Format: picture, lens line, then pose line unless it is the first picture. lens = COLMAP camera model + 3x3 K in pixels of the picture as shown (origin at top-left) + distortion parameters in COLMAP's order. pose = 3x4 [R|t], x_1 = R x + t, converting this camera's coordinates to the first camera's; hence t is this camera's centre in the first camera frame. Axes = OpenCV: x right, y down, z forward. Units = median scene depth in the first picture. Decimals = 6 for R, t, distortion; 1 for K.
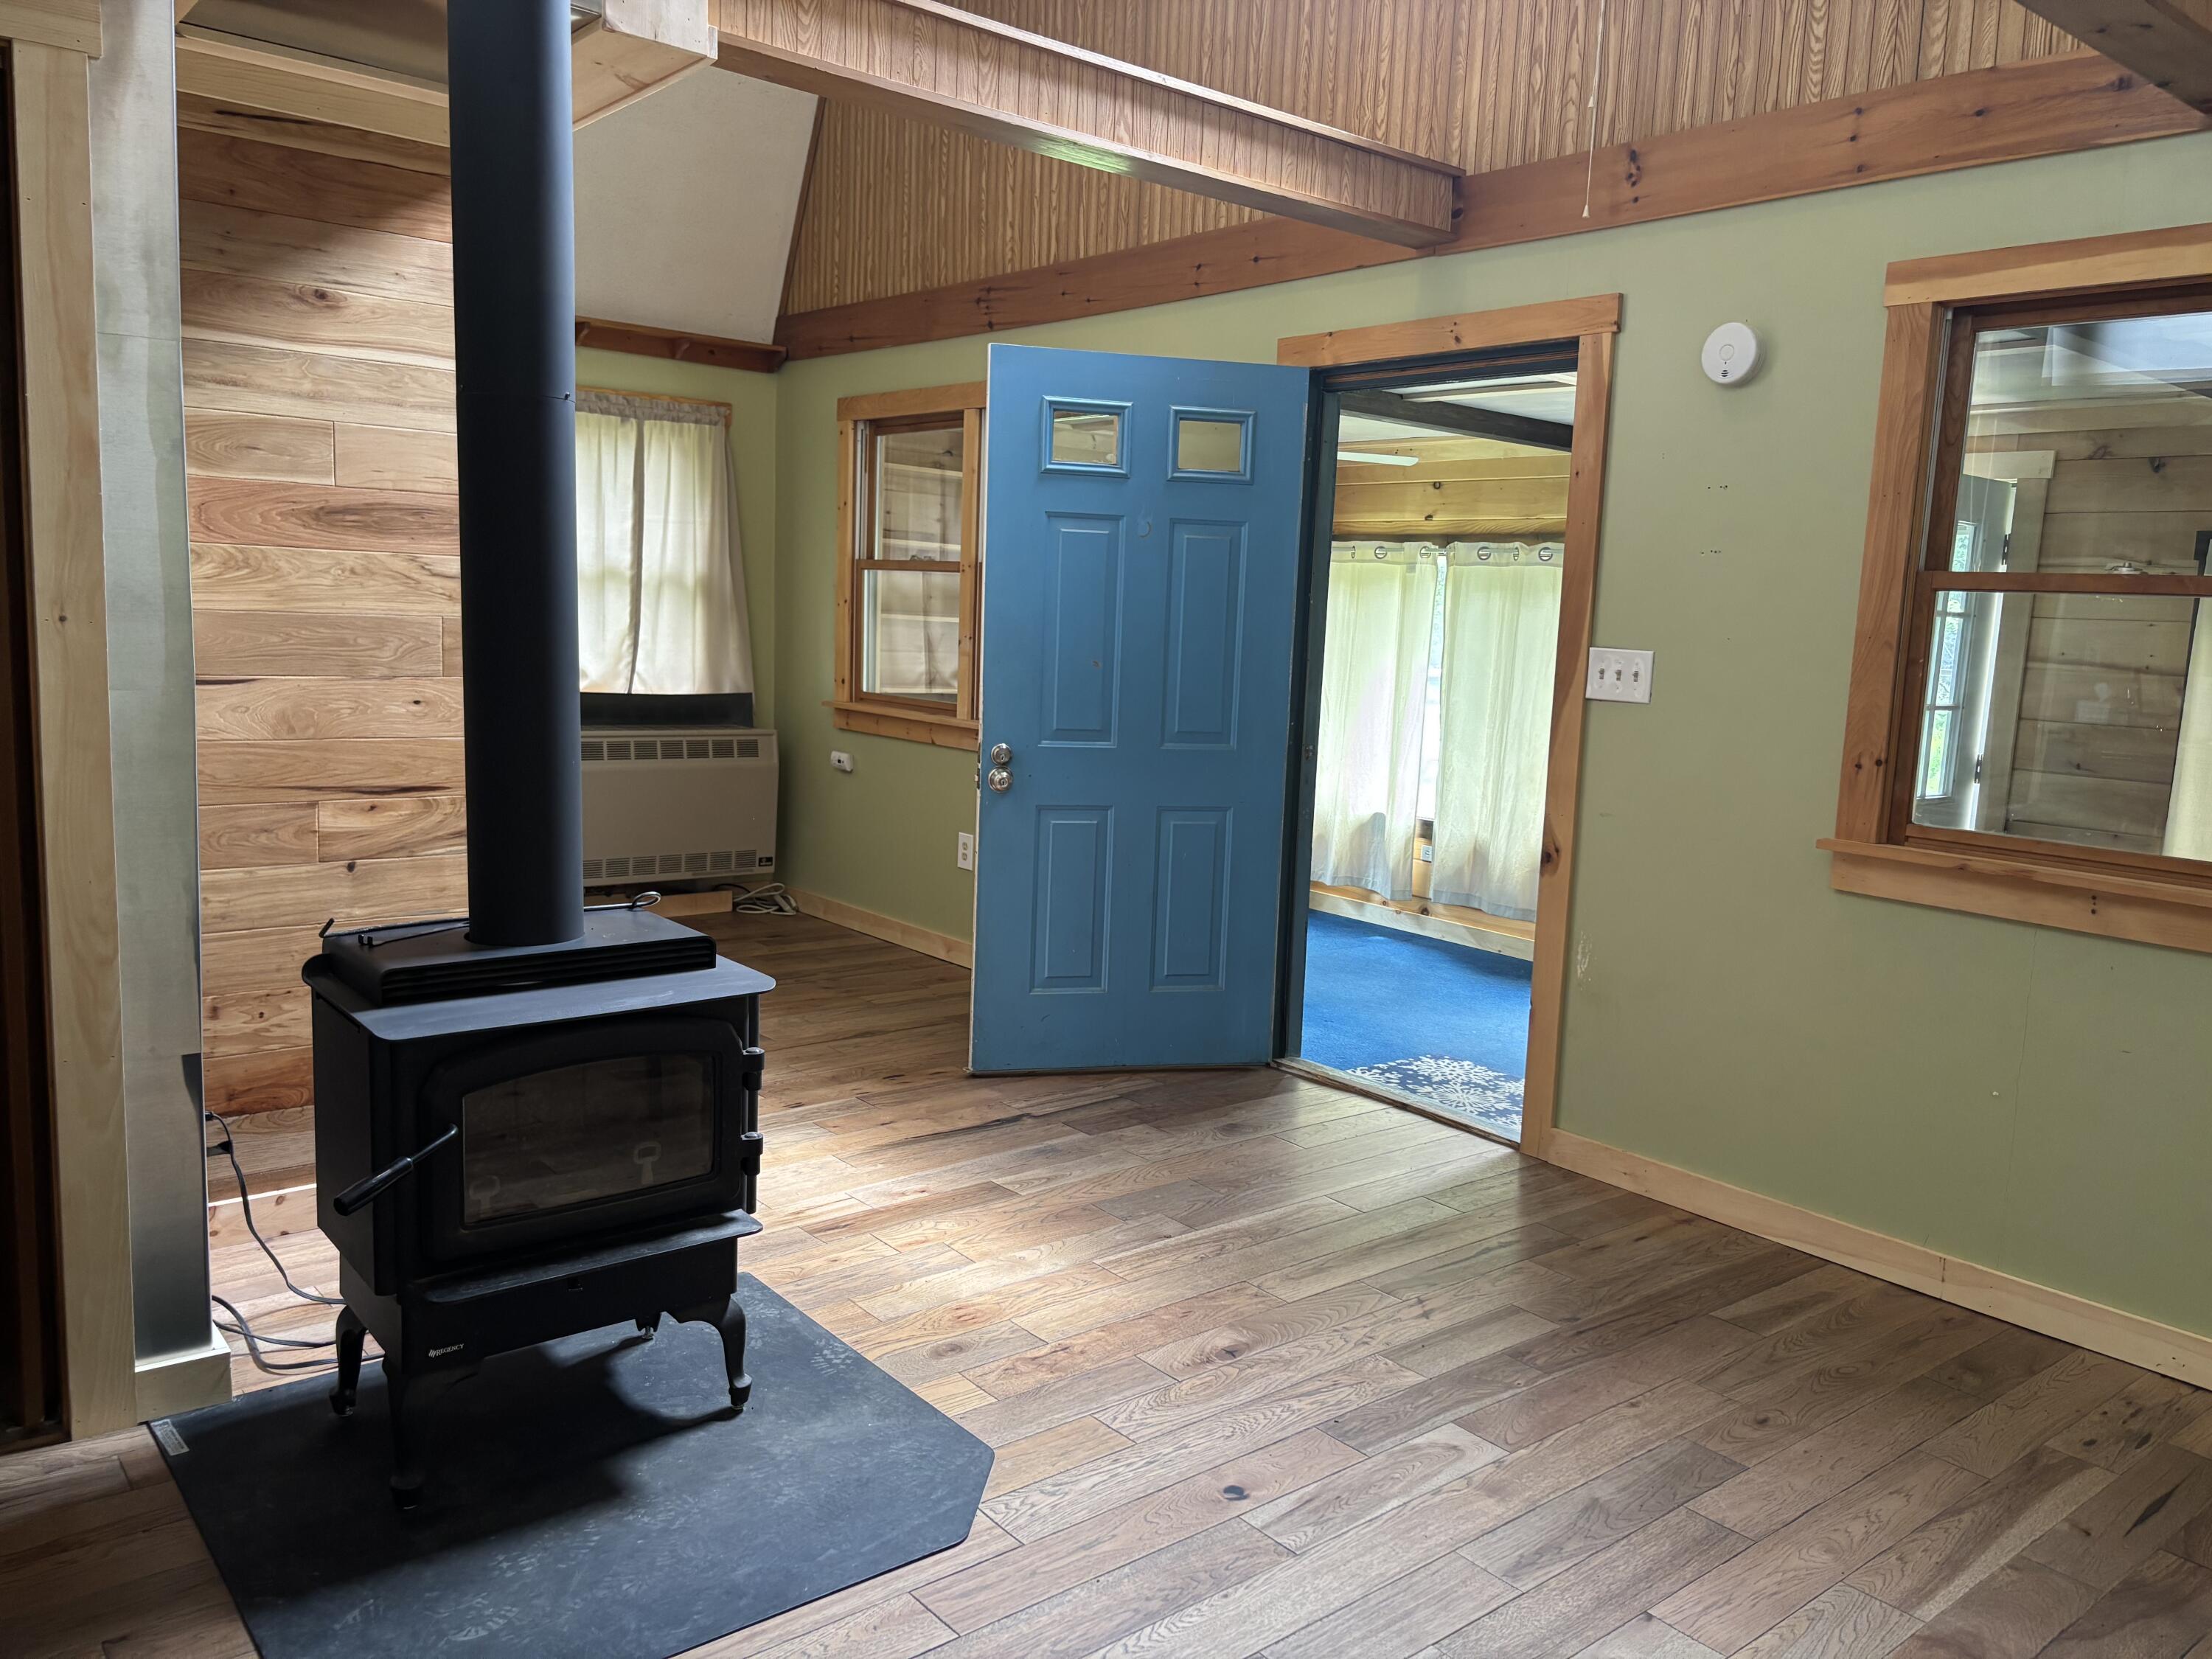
lens RADIAL K [[1667.8, 0, 1113.3], [0, 1667.8, 822.6], [0, 0, 1]] dist [0.010471, -0.000697]
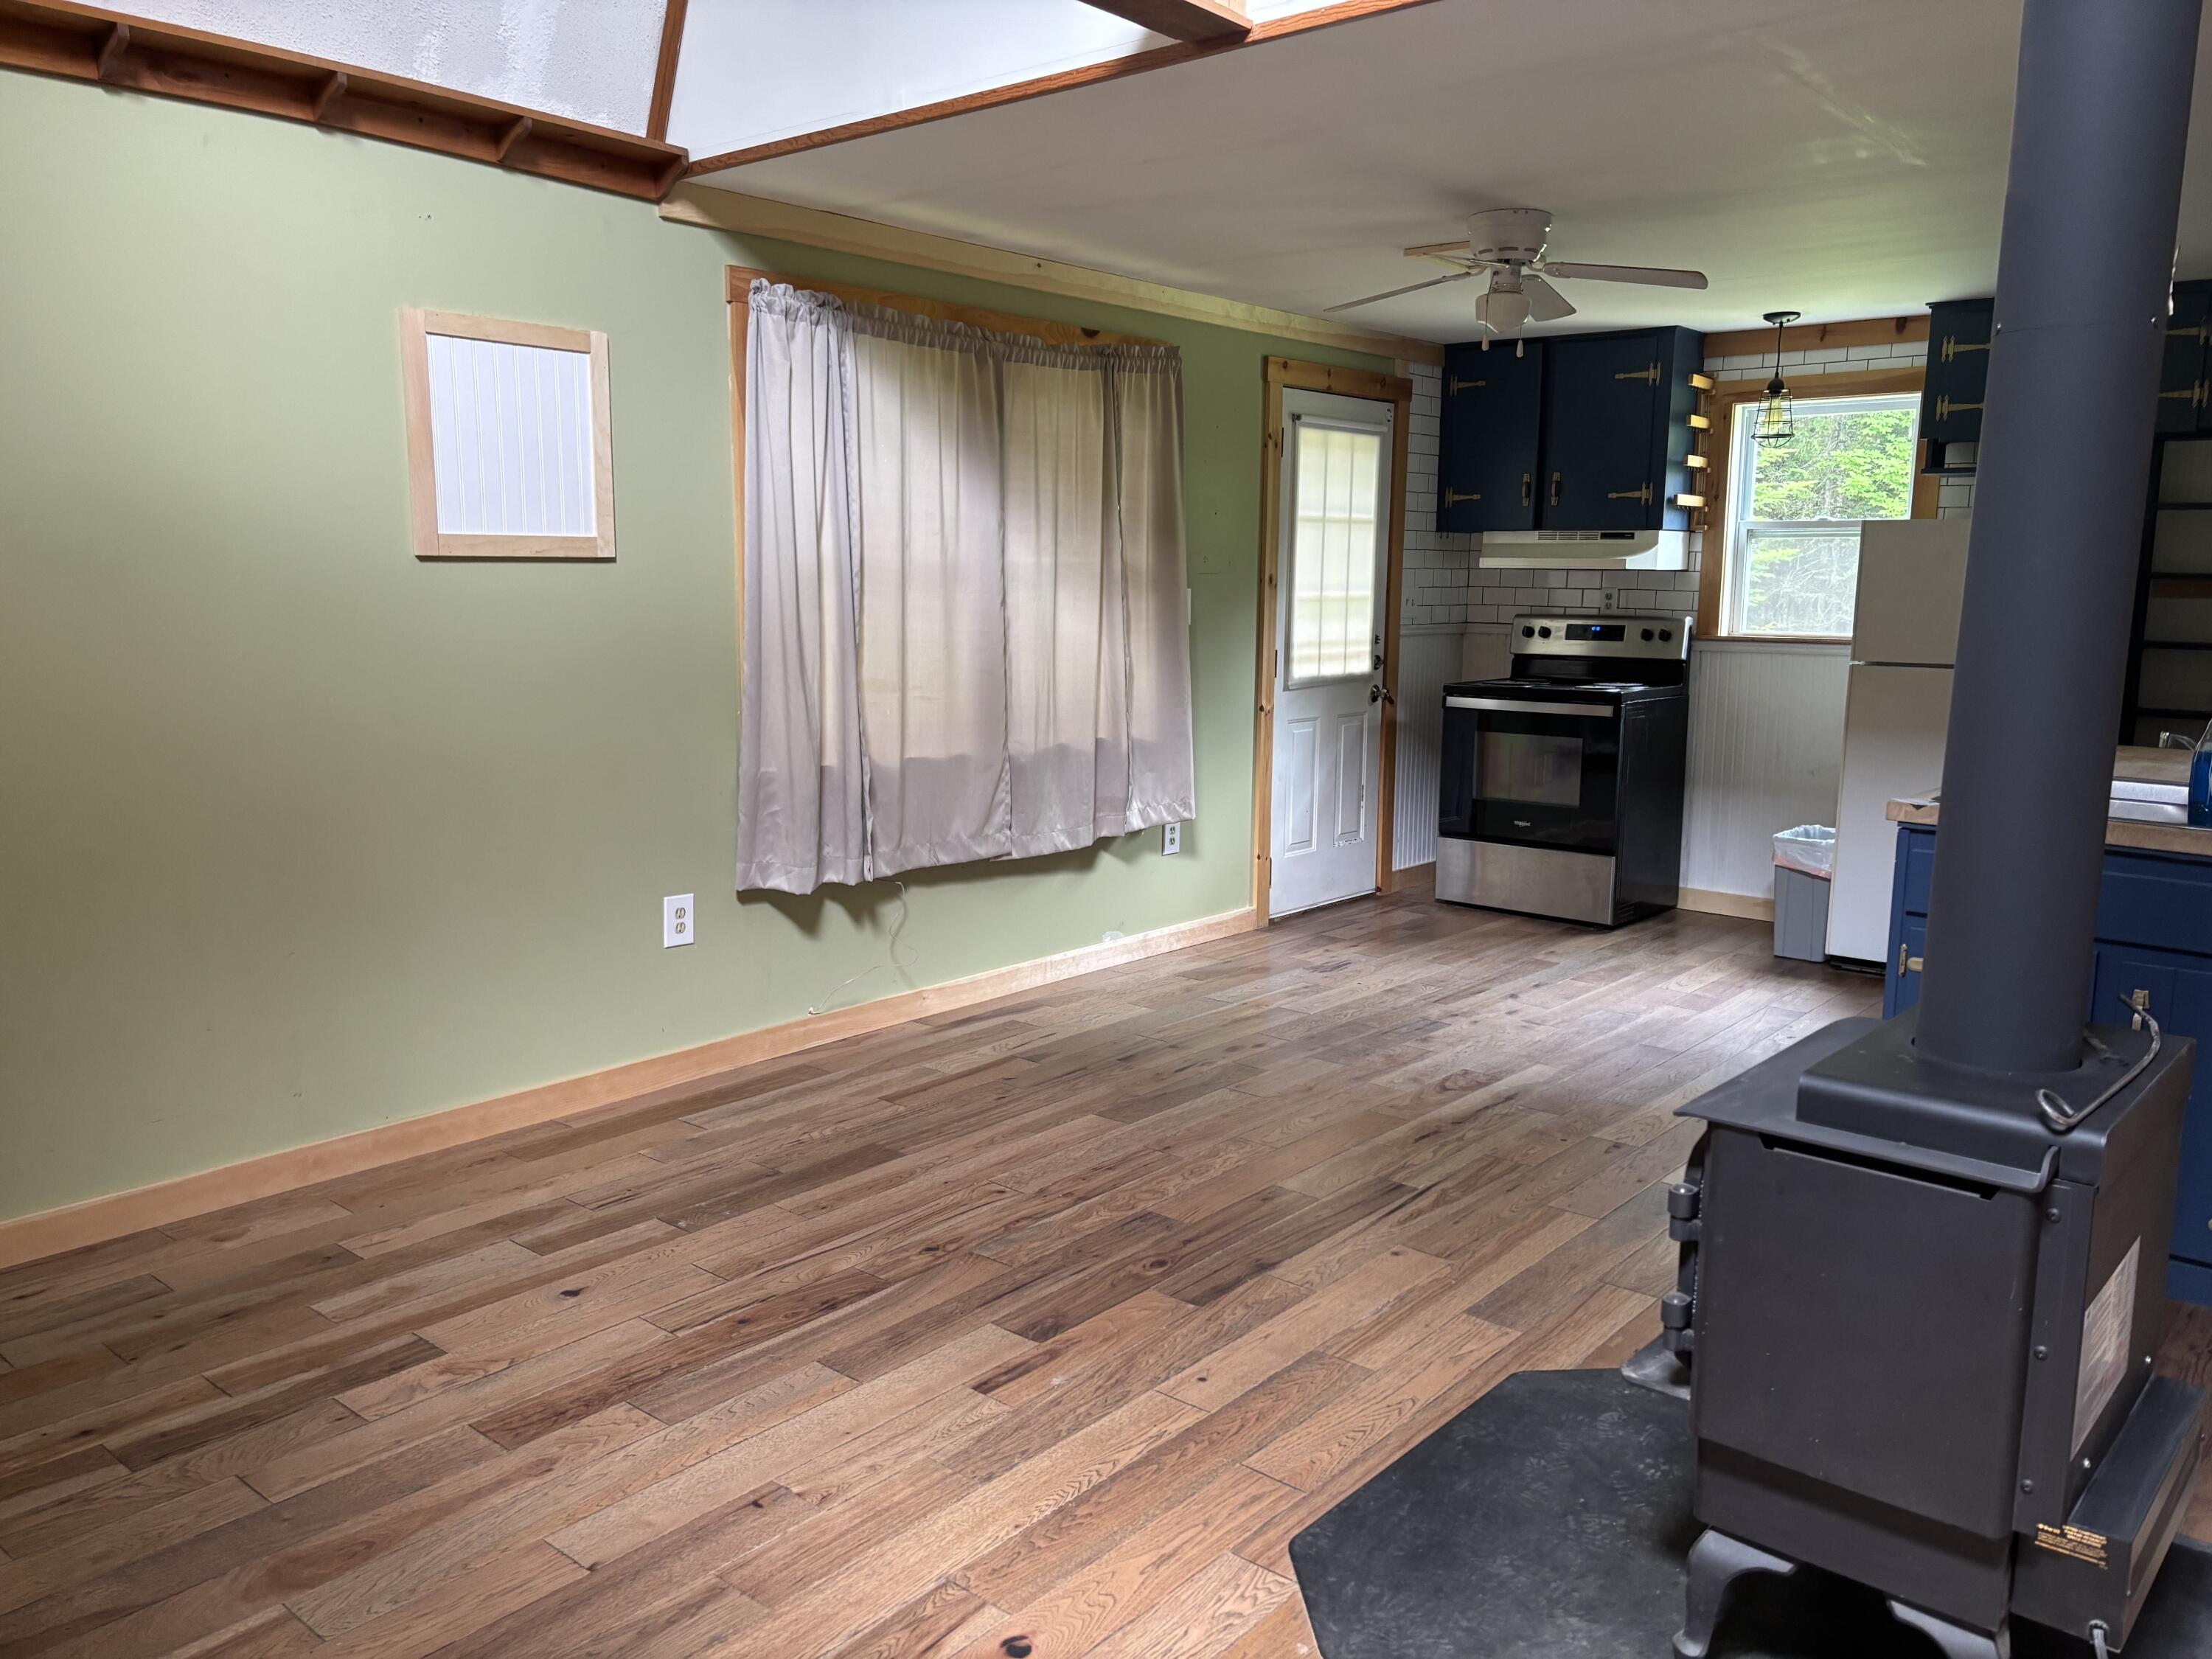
lens RADIAL K [[1667.8, 0, 1118.7], [0, 1667.8, 843.2], [0, 0, 1]] dist [0.010471, -0.000697]
pose [[-0.981691, -0.018164, -0.189613, 0.122167], [-0.071921, 0.957106, 0.280669, -0.137802], [0.176381, 0.289168, -0.940889, 1.090079]]
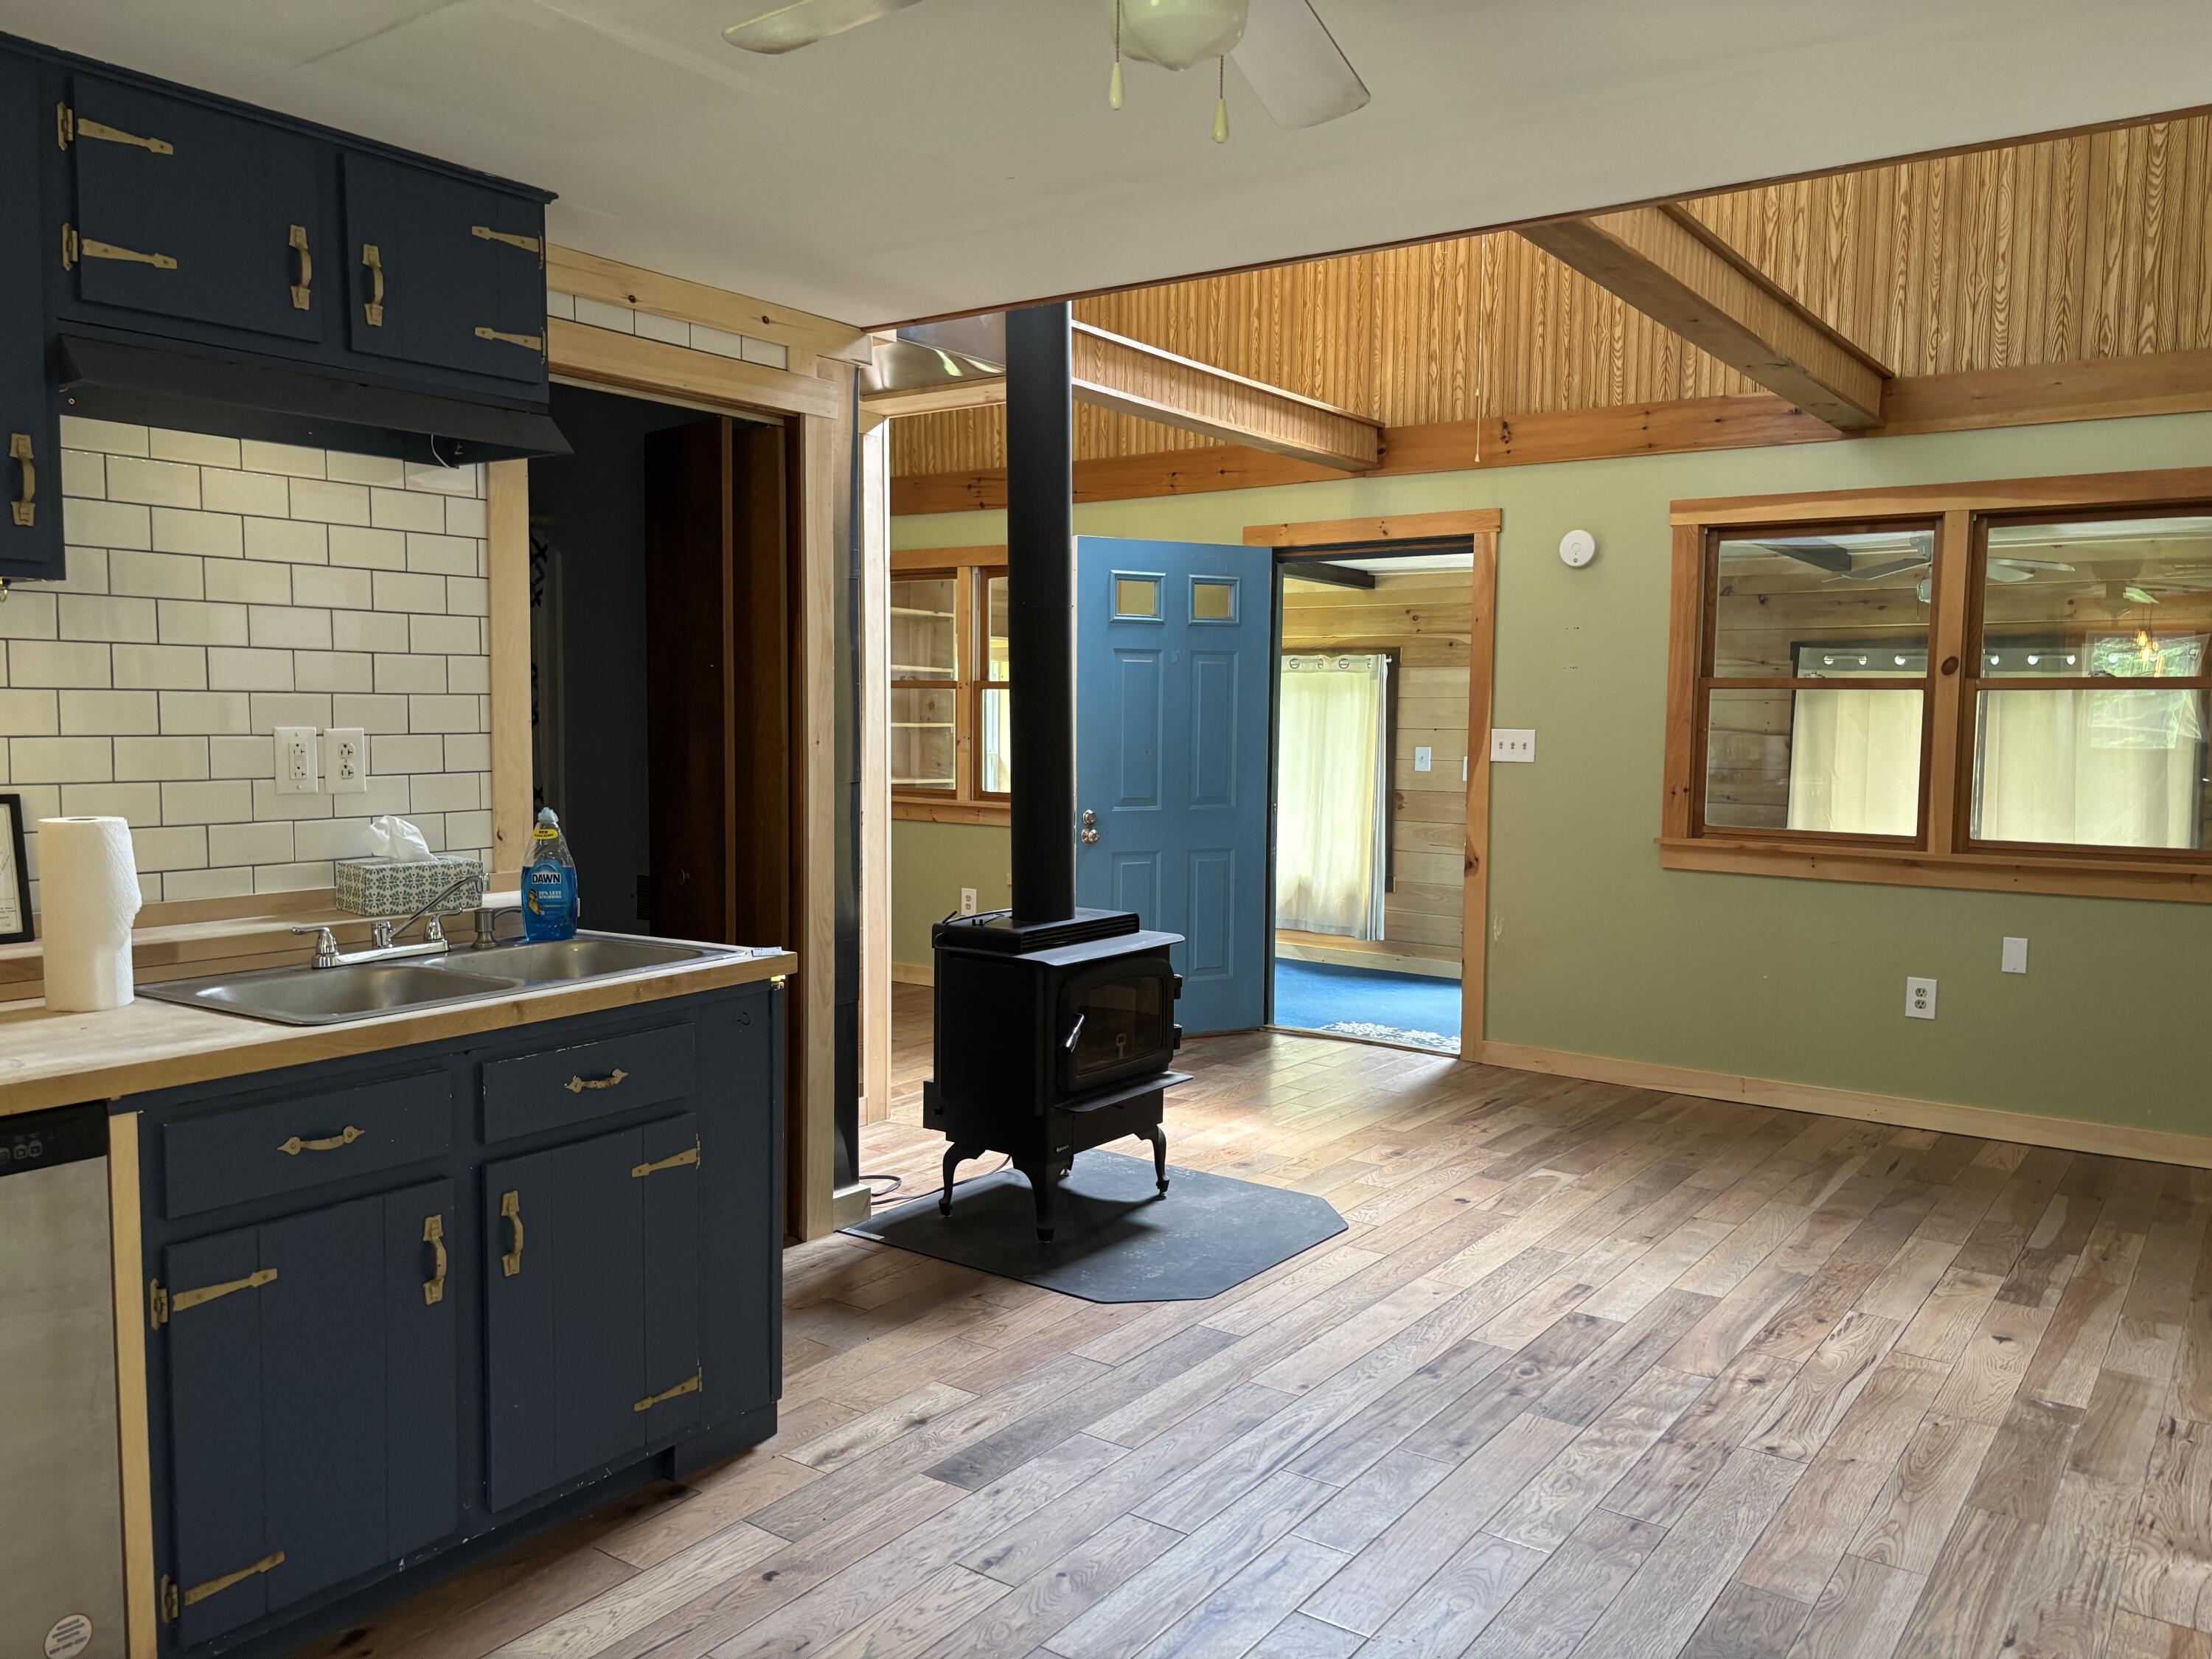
lens RADIAL K [[1667.8, 0, 1094.3], [0, 1667.8, 836.9], [0, 0, 1]] dist [0.010471, -0.000697]
pose [[0.968362, -0.049218, 0.244646, -0.479452], [0.060951, 0.997314, -0.040618, 0.038648], [-0.241990, 0.054245, 0.968761, -0.438745]]
